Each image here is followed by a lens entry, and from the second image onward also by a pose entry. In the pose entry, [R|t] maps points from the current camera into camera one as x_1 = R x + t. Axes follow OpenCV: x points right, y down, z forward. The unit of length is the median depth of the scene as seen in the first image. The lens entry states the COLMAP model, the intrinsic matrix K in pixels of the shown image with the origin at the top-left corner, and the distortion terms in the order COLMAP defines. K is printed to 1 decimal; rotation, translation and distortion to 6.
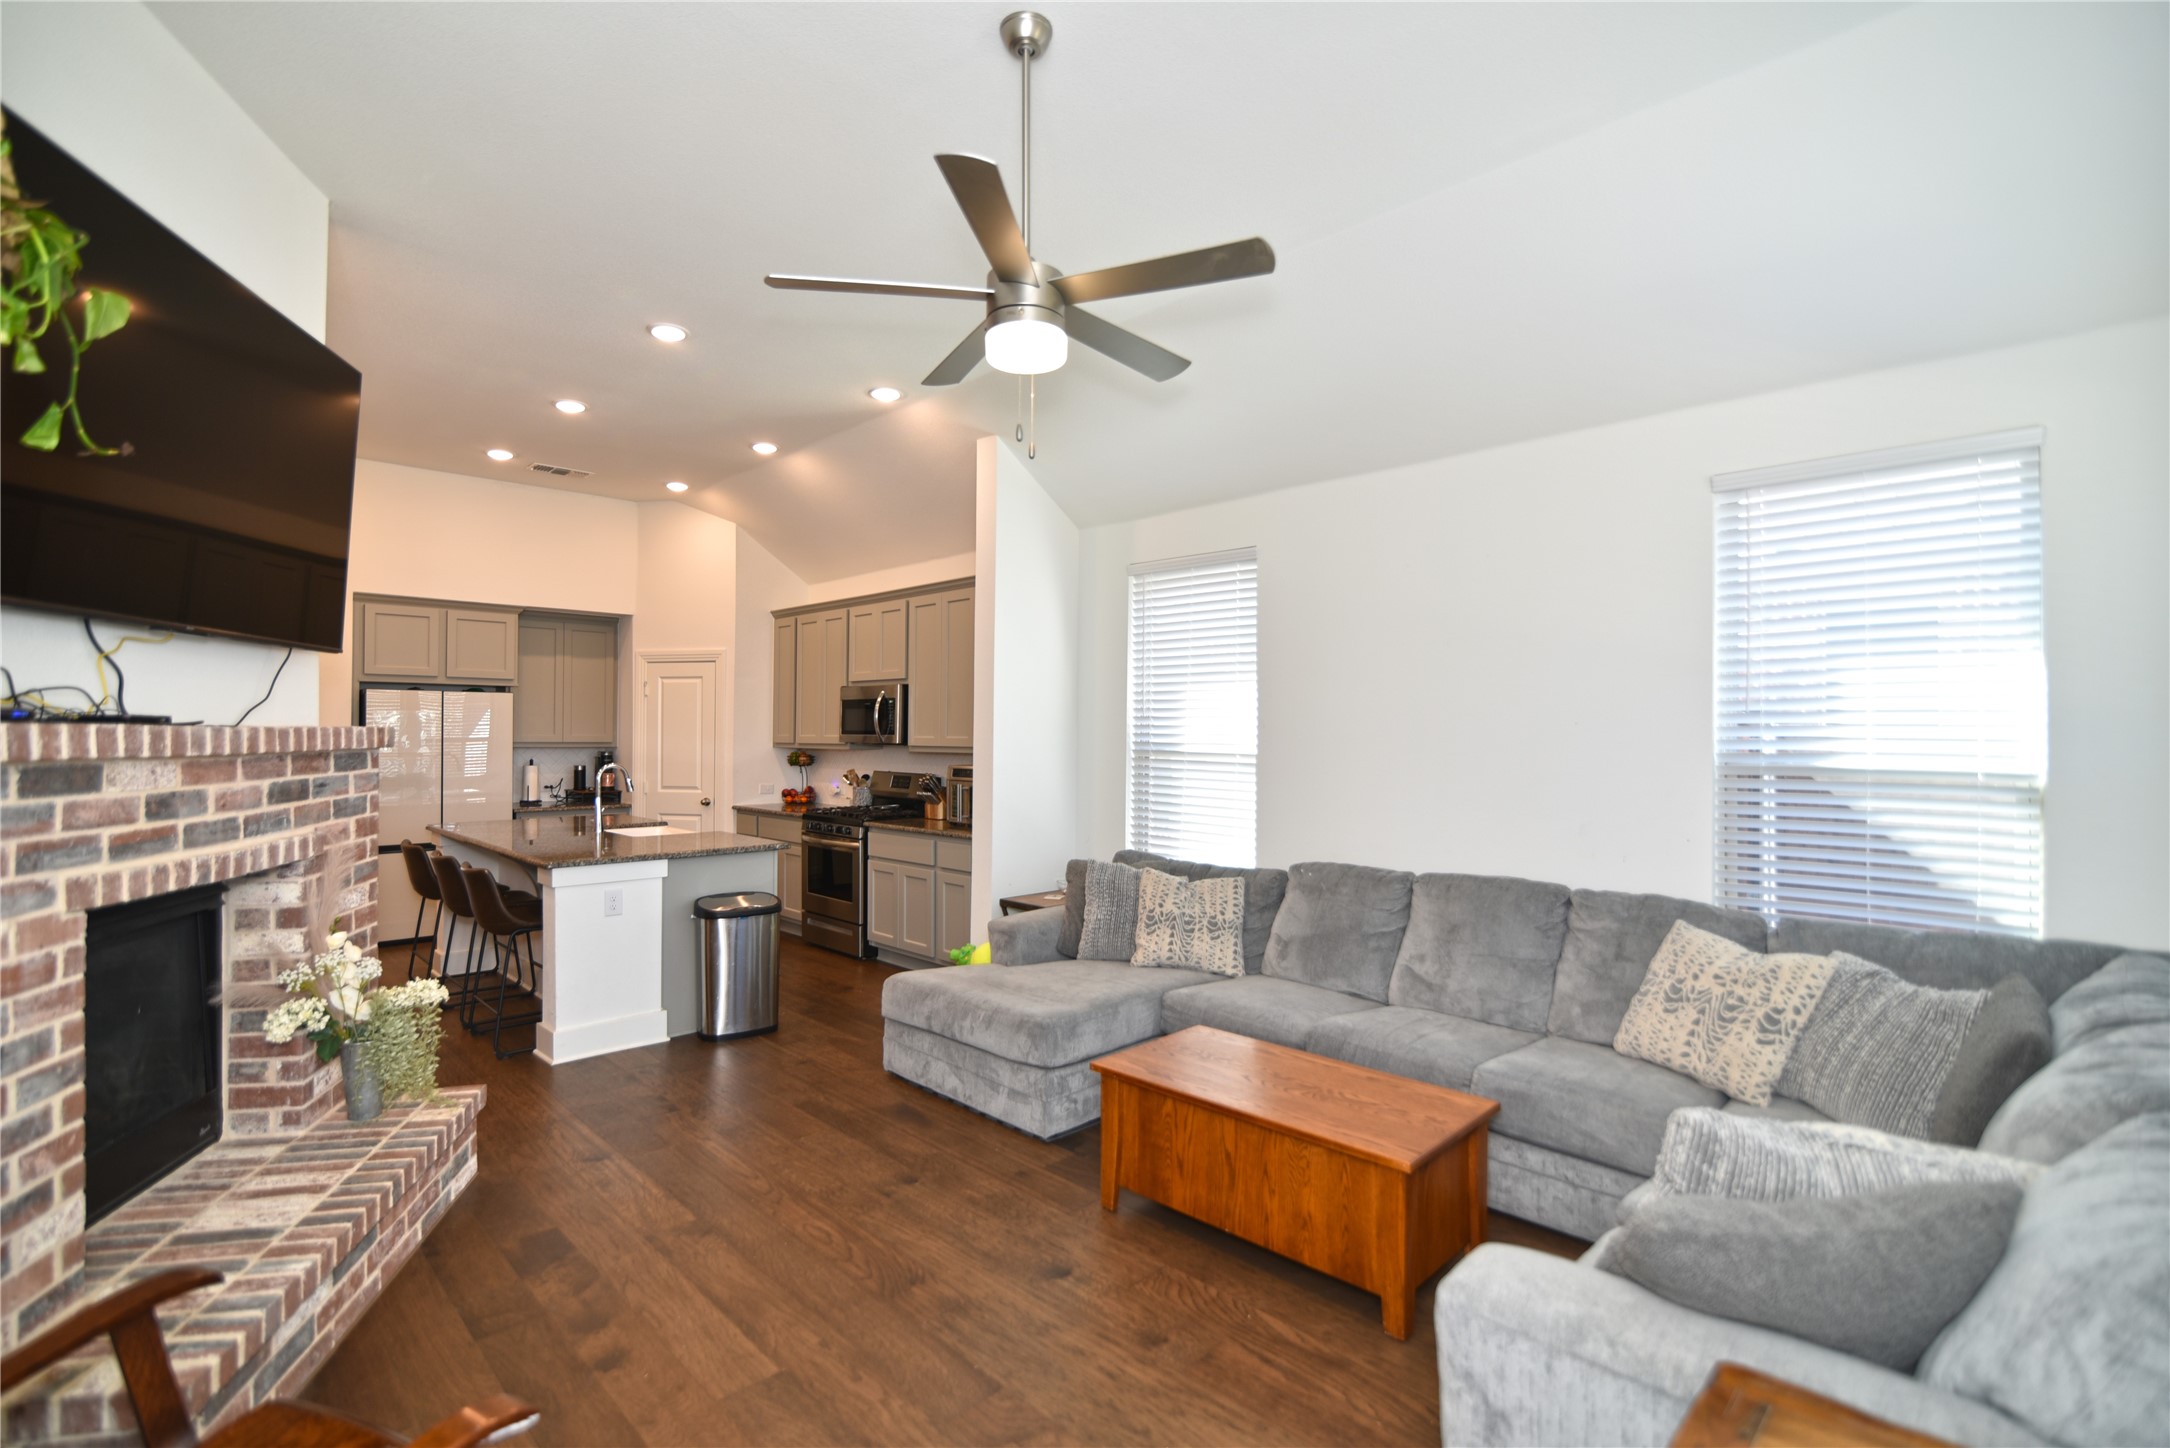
lens RADIAL K [[996.3, 0, 1081.7], [0, 996.3, 721.3], [0, 0, 1]] dist [-0.020416, 0.000720]
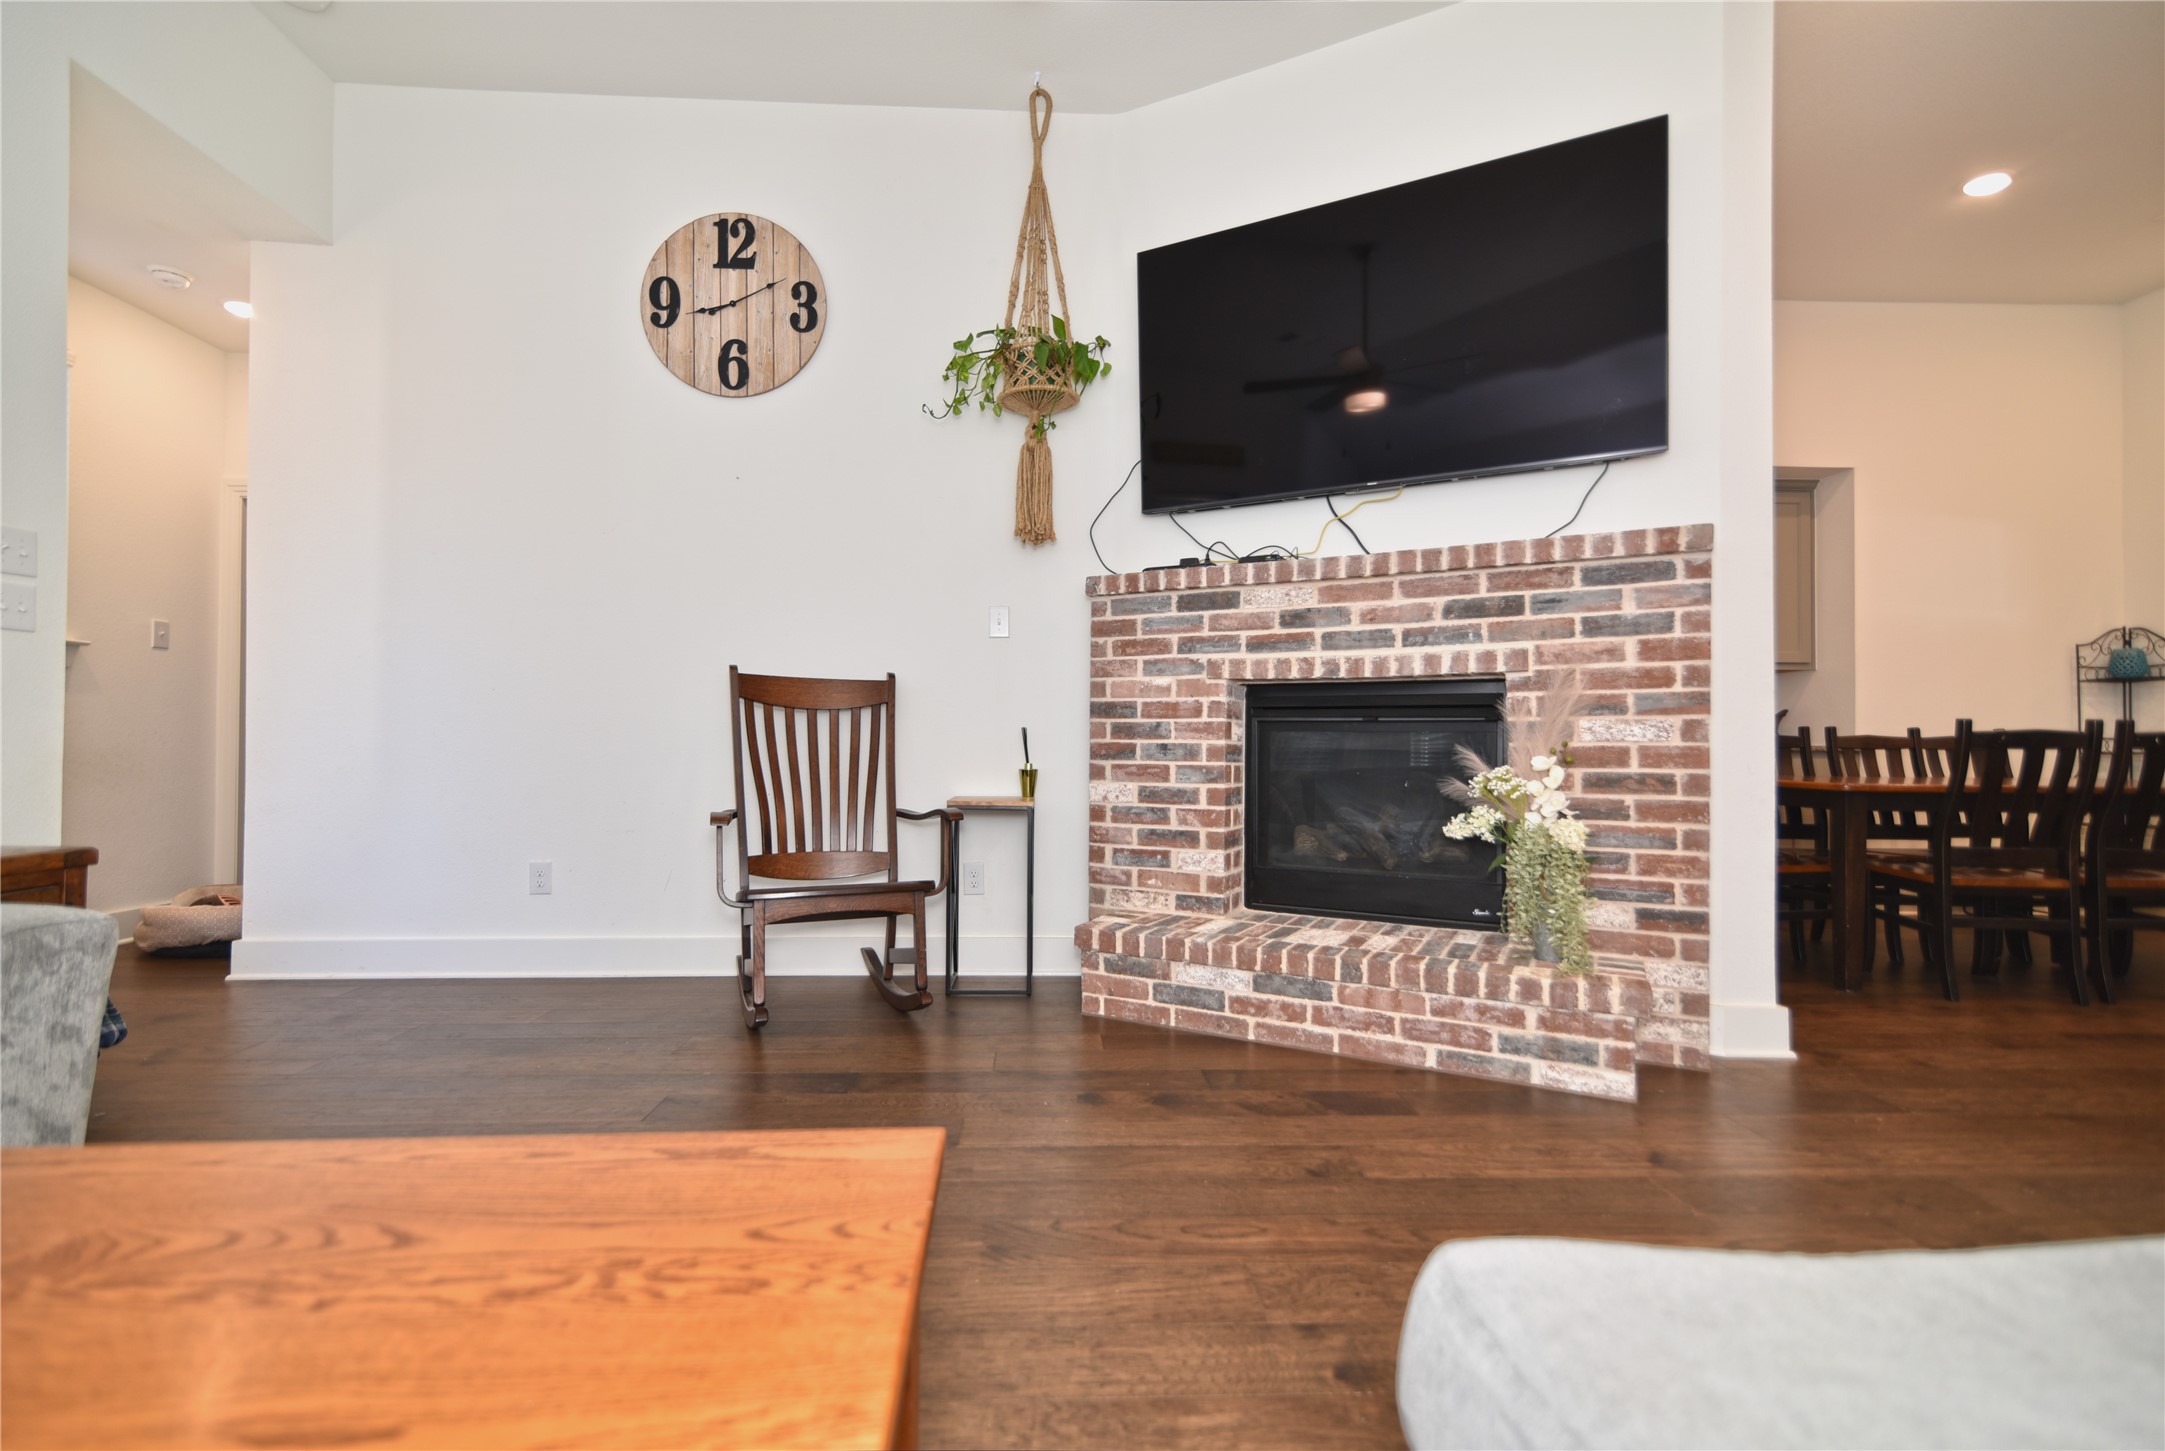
lens RADIAL K [[981.9, 0, 1079.4], [0, 981.9, 726.3], [0, 0, 1]] dist [0.013148, -0.002492]
pose [[-0.668274, -0.021881, -0.743593, 0.252193], [-0.001287, 0.999600, -0.028258, 0.219462], [0.743914, -0.017927, -0.668035, 1.324038]]
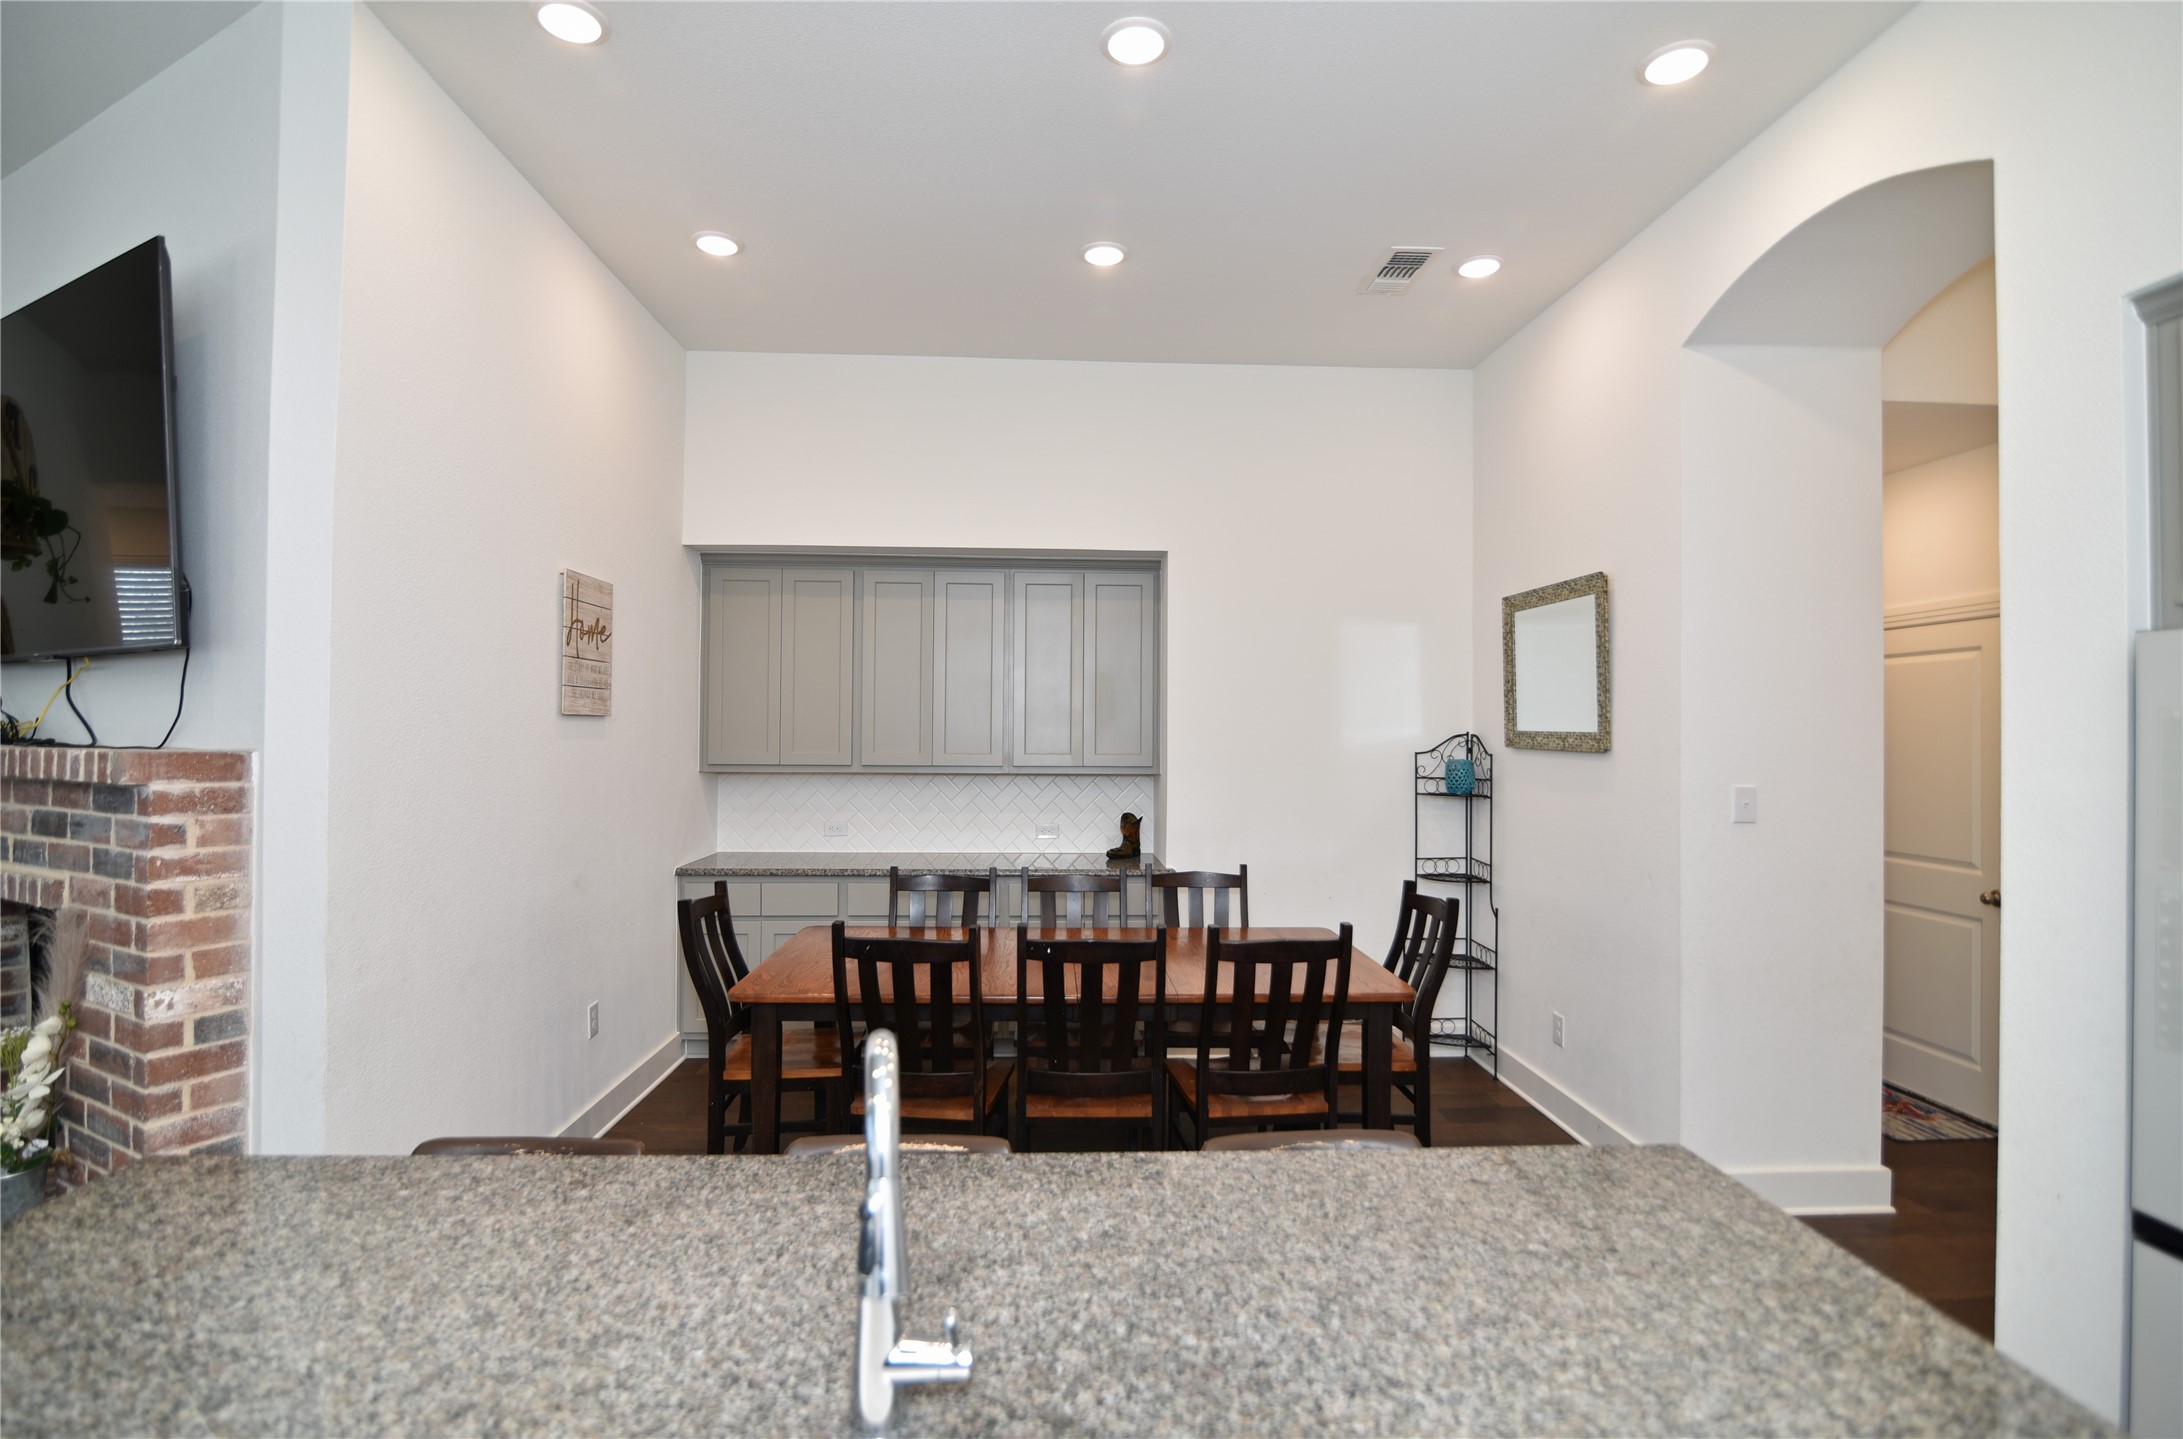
lens RADIAL K [[1002.3, 0, 1092.7], [0, 1002.3, 727.0], [0, 0, 1]] dist [-0.020416, 0.000720]
pose [[-0.660894, -0.011406, -0.750393, -0.734125], [-0.002276, 0.999910, -0.013194, -0.003867], [0.750476, -0.007012, -0.660860, 2.162700]]
